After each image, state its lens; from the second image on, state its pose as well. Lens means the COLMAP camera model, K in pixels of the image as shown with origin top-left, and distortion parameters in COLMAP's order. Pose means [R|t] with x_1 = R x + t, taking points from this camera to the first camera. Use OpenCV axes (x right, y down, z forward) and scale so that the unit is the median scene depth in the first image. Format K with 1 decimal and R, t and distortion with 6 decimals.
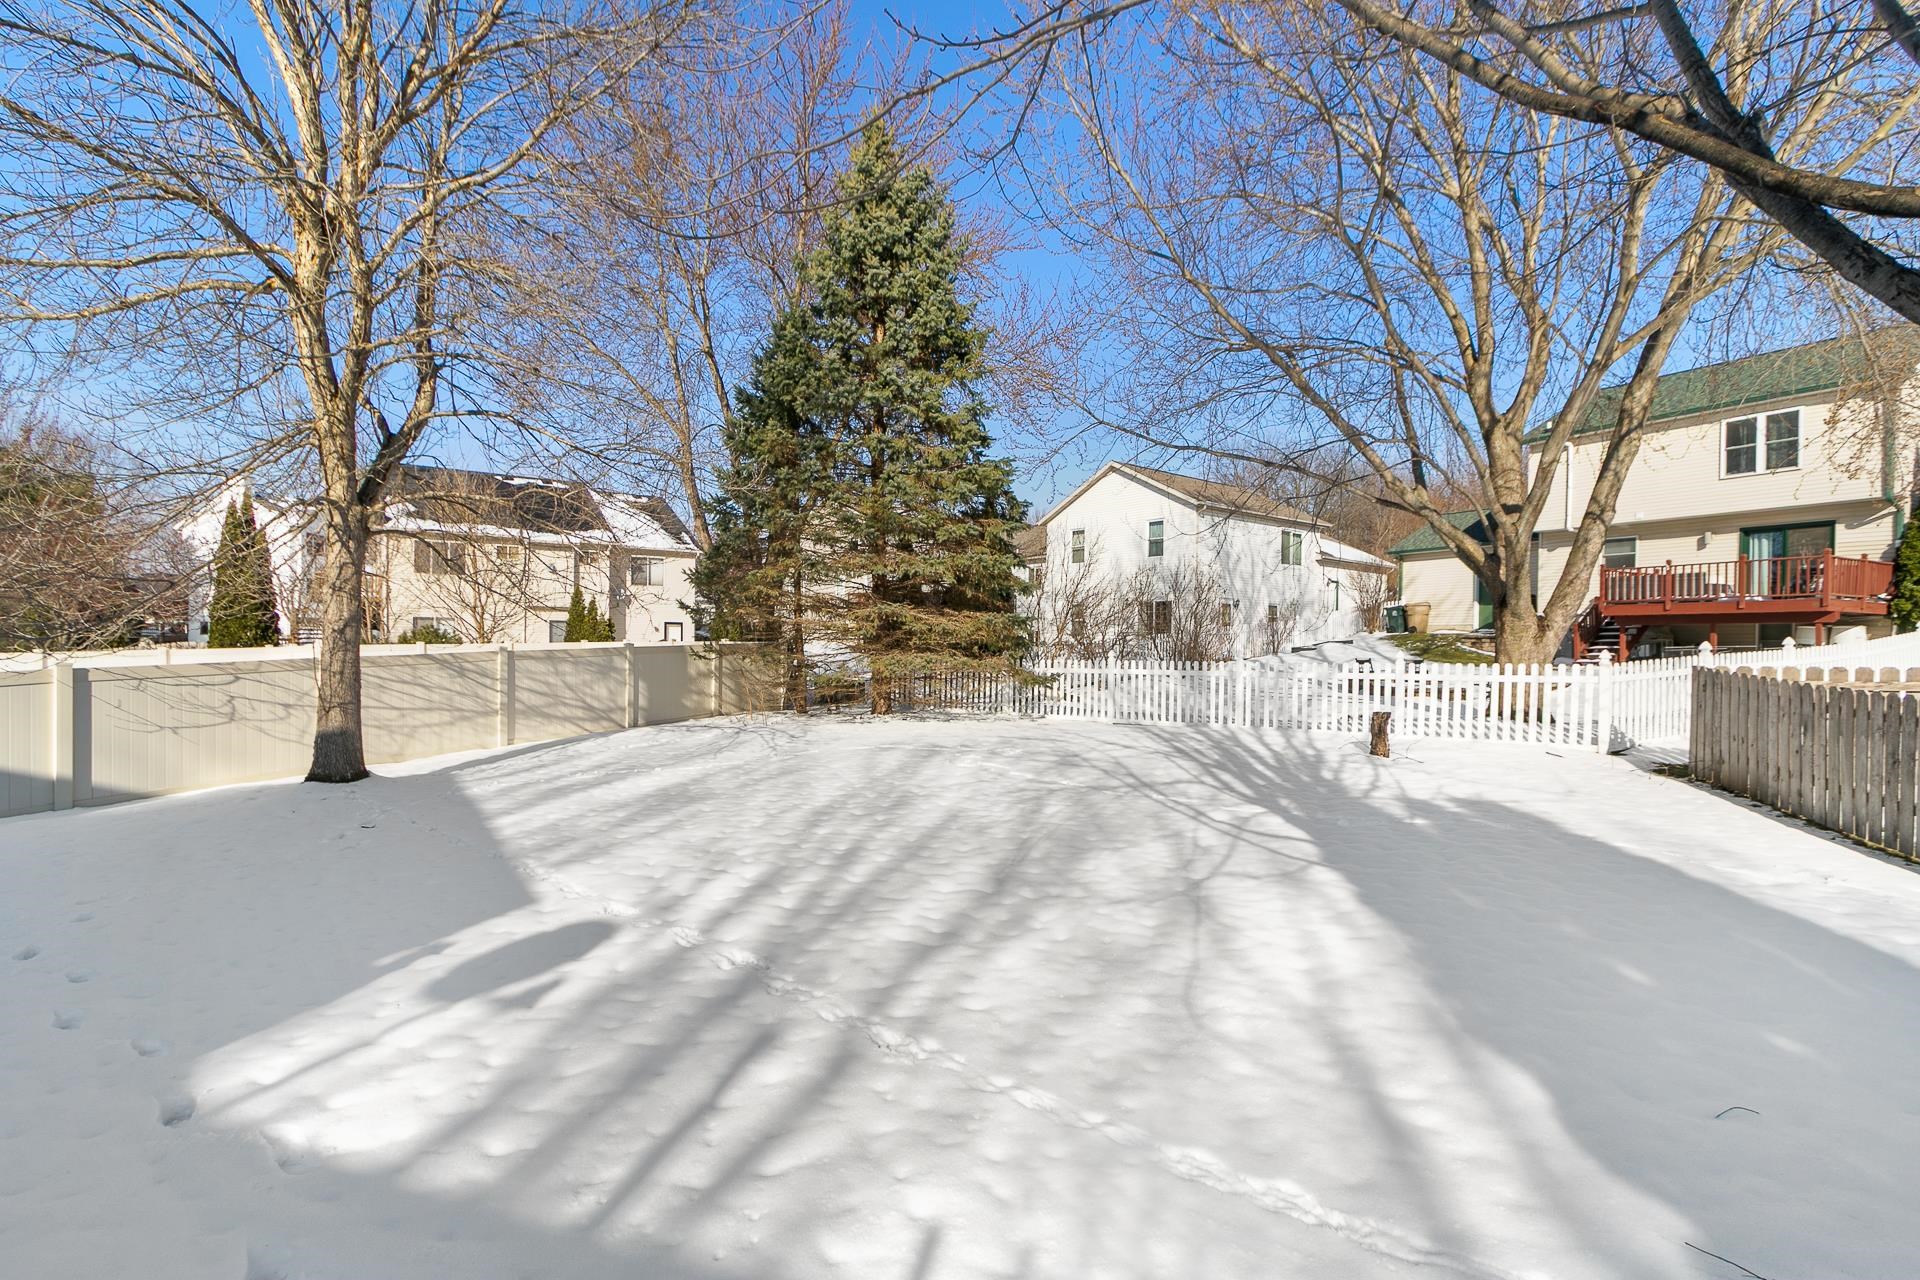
lens RADIAL K [[892.8, 0, 958.2], [0, 892.8, 651.4], [0, 0, 1]] dist [0.004217, 0.000390]
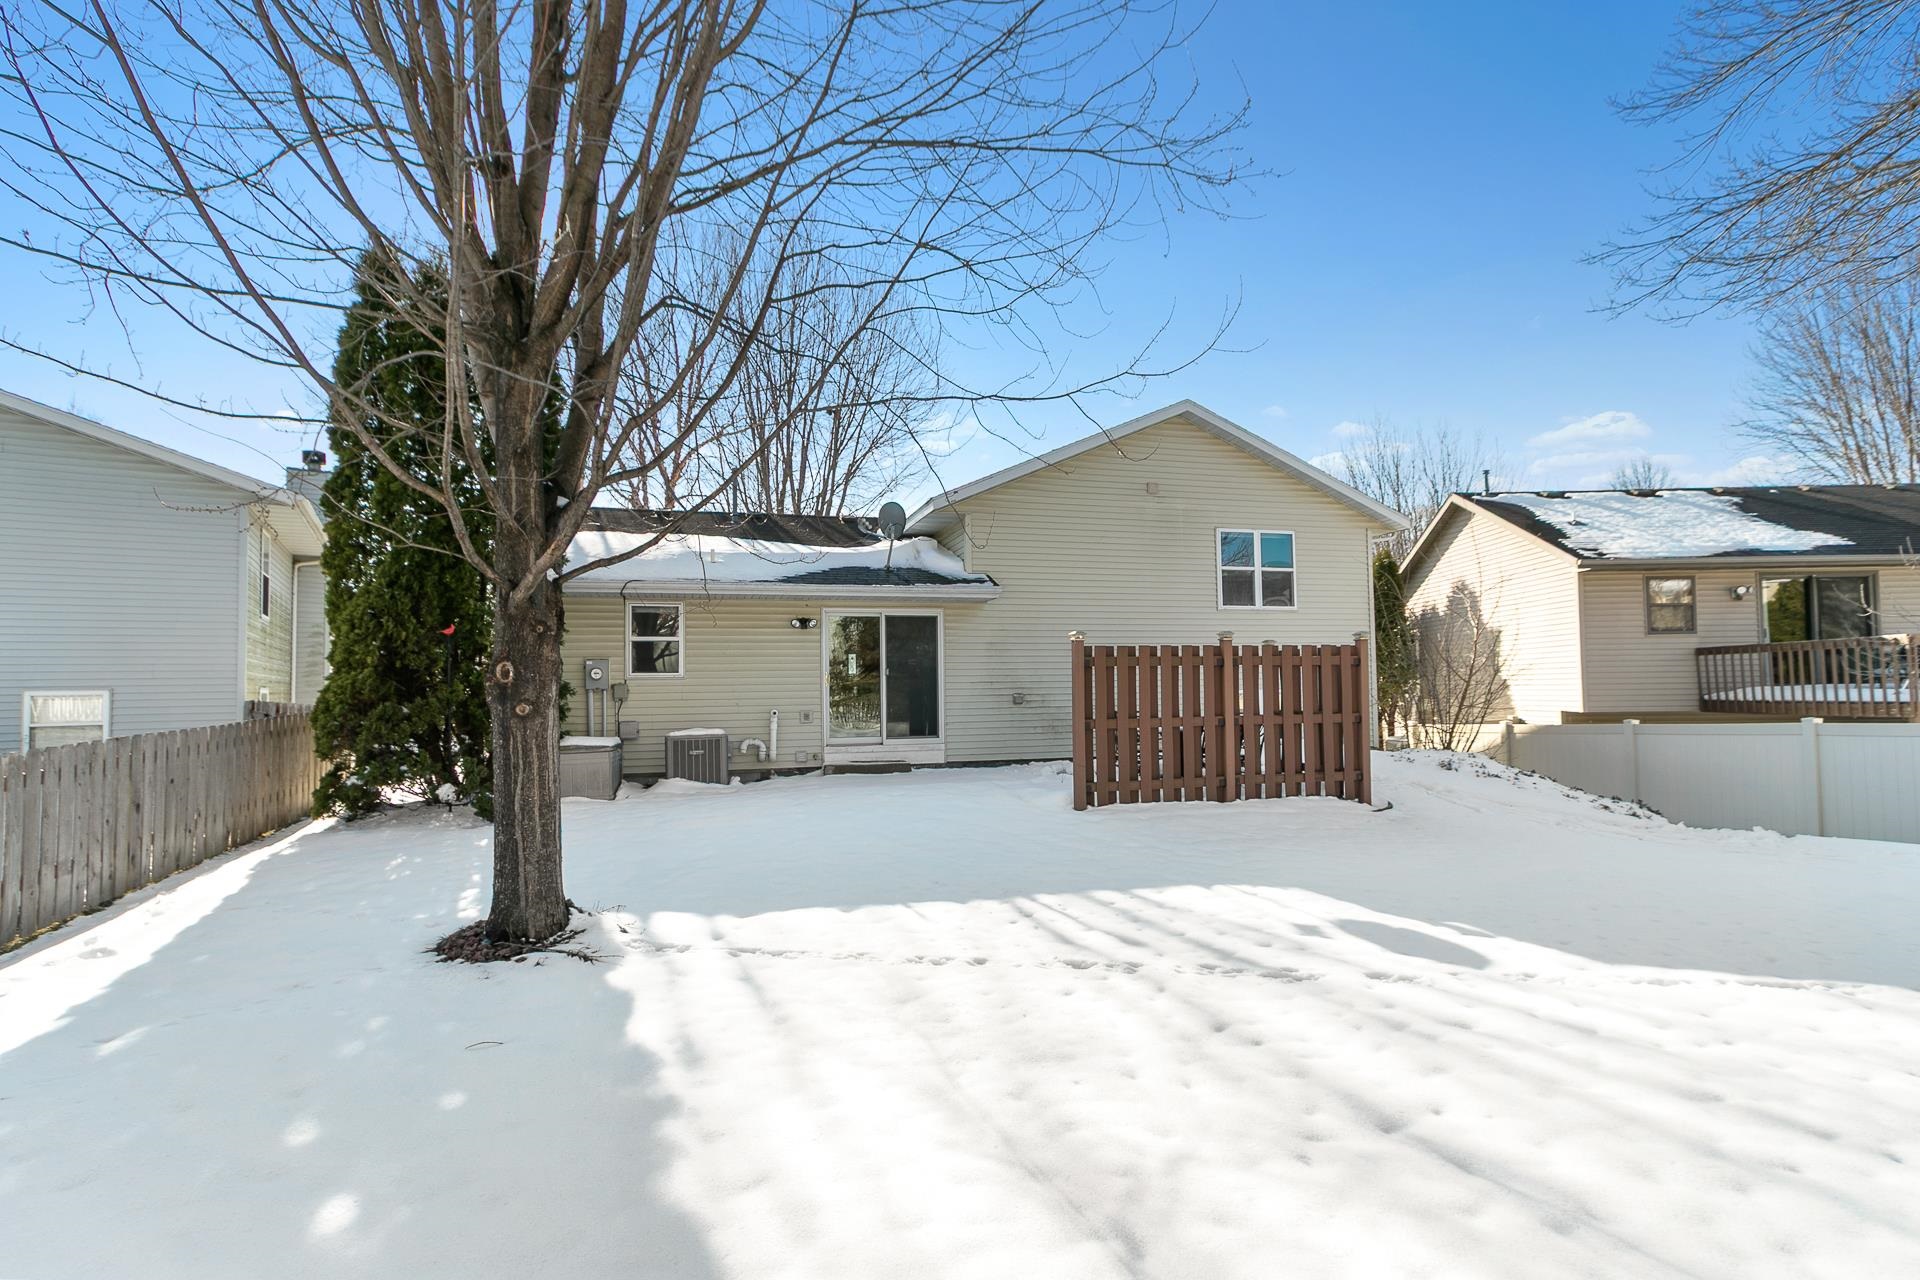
lens RADIAL K [[892.8, 0, 958.2], [0, 892.8, 651.4], [0, 0, 1]] dist [0.004217, 0.000390]
pose [[-0.799668, -0.028927, -0.599745, 0.704150], [-0.004643, 0.999107, -0.041998, 0.004037], [0.600425, -0.030800, -0.799088, 1.539545]]
